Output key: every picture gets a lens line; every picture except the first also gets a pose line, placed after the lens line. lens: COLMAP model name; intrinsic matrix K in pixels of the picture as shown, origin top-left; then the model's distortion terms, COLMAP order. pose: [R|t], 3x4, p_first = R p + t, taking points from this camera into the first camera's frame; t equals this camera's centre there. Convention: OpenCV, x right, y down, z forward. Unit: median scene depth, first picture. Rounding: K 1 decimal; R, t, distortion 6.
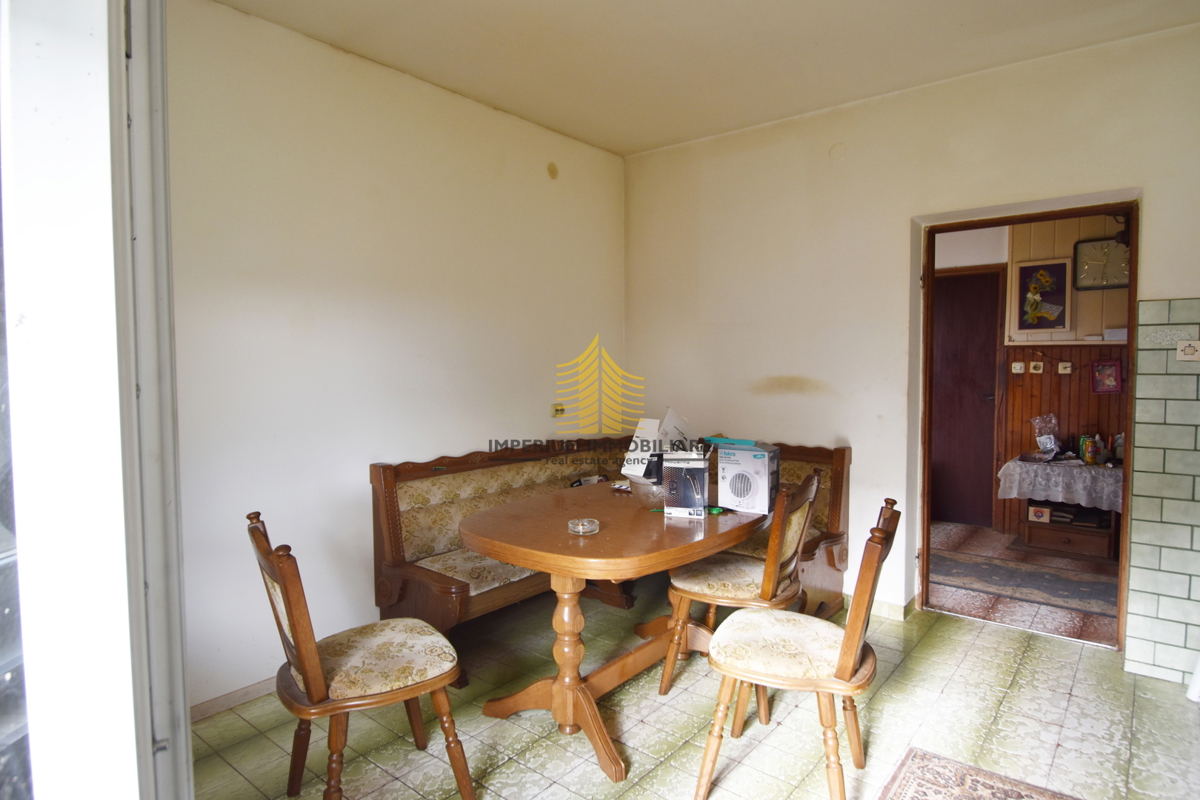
lens RADIAL K [[687.3, 0, 600.7], [0, 687.3, 396.8], [0, 0, 1]] dist [0.004880, -0.010818]
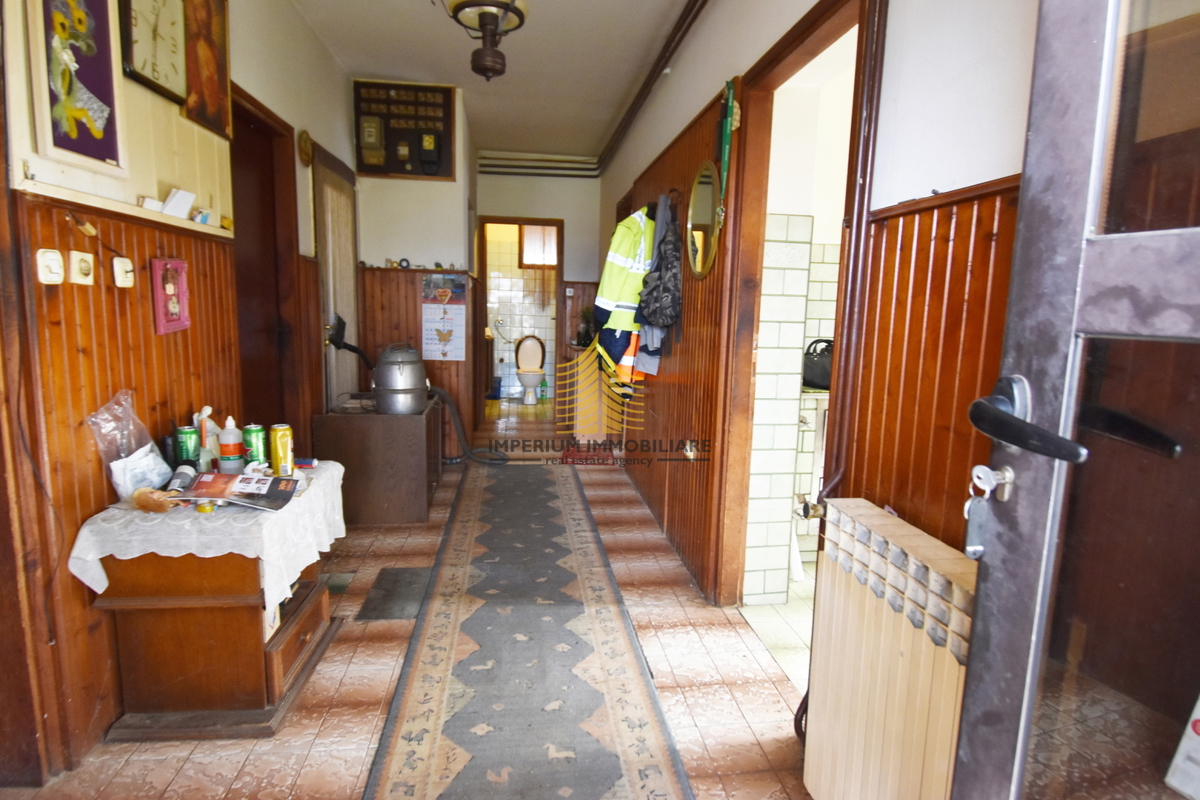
lens RADIAL K [[687.3, 0, 602.3], [0, 687.3, 401.1], [0, 0, 1]] dist [0.004880, -0.010818]
pose [[-0.735344, -0.107567, 0.669103, 0.221766], [0.018794, 0.983706, 0.178798, -0.037194], [-0.677433, 0.144054, -0.721341, 1.200457]]
